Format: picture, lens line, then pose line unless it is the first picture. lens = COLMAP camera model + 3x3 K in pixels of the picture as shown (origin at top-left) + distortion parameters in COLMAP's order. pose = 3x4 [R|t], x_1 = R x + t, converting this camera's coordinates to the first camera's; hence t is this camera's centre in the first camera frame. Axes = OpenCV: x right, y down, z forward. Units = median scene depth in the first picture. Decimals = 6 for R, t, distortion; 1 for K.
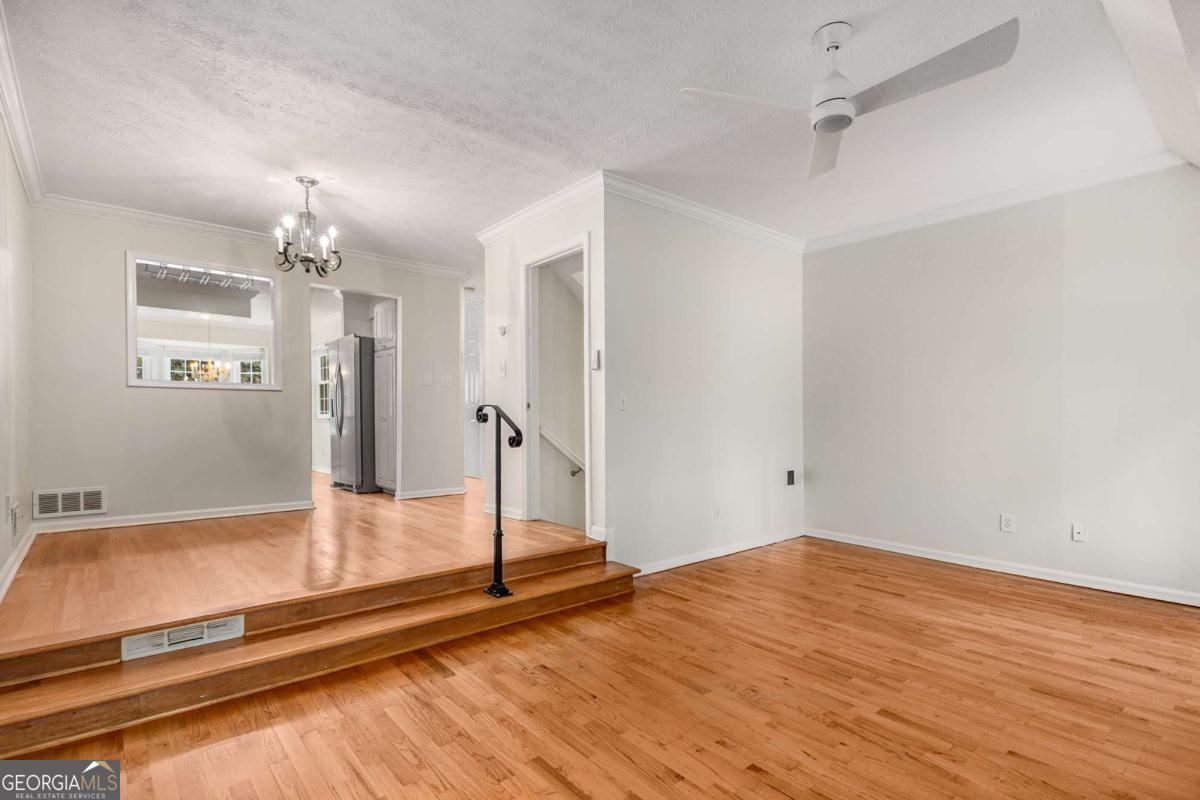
lens RADIAL K [[576.9, 0, 600.0], [0, 576.9, 408.6], [0, 0, 1]] dist [0.011599, -0.000377]
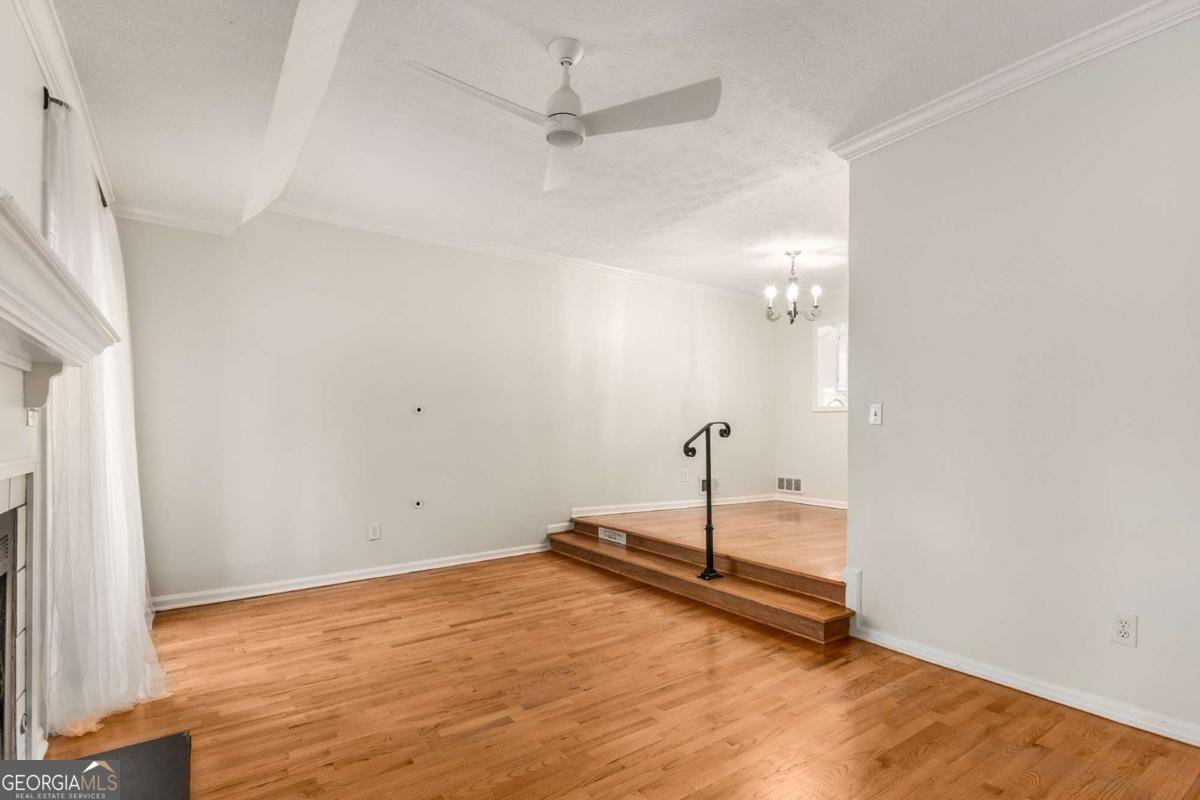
lens RADIAL K [[576.9, 0, 604.9], [0, 576.9, 432.0], [0, 0, 1]] dist [0.011599, -0.000377]
pose [[-0.081828, 0.000836, -0.996646, 1.112161], [0.007422, 0.999972, 0.000229, 0.016977], [0.996619, -0.007379, -0.081832, 0.944293]]
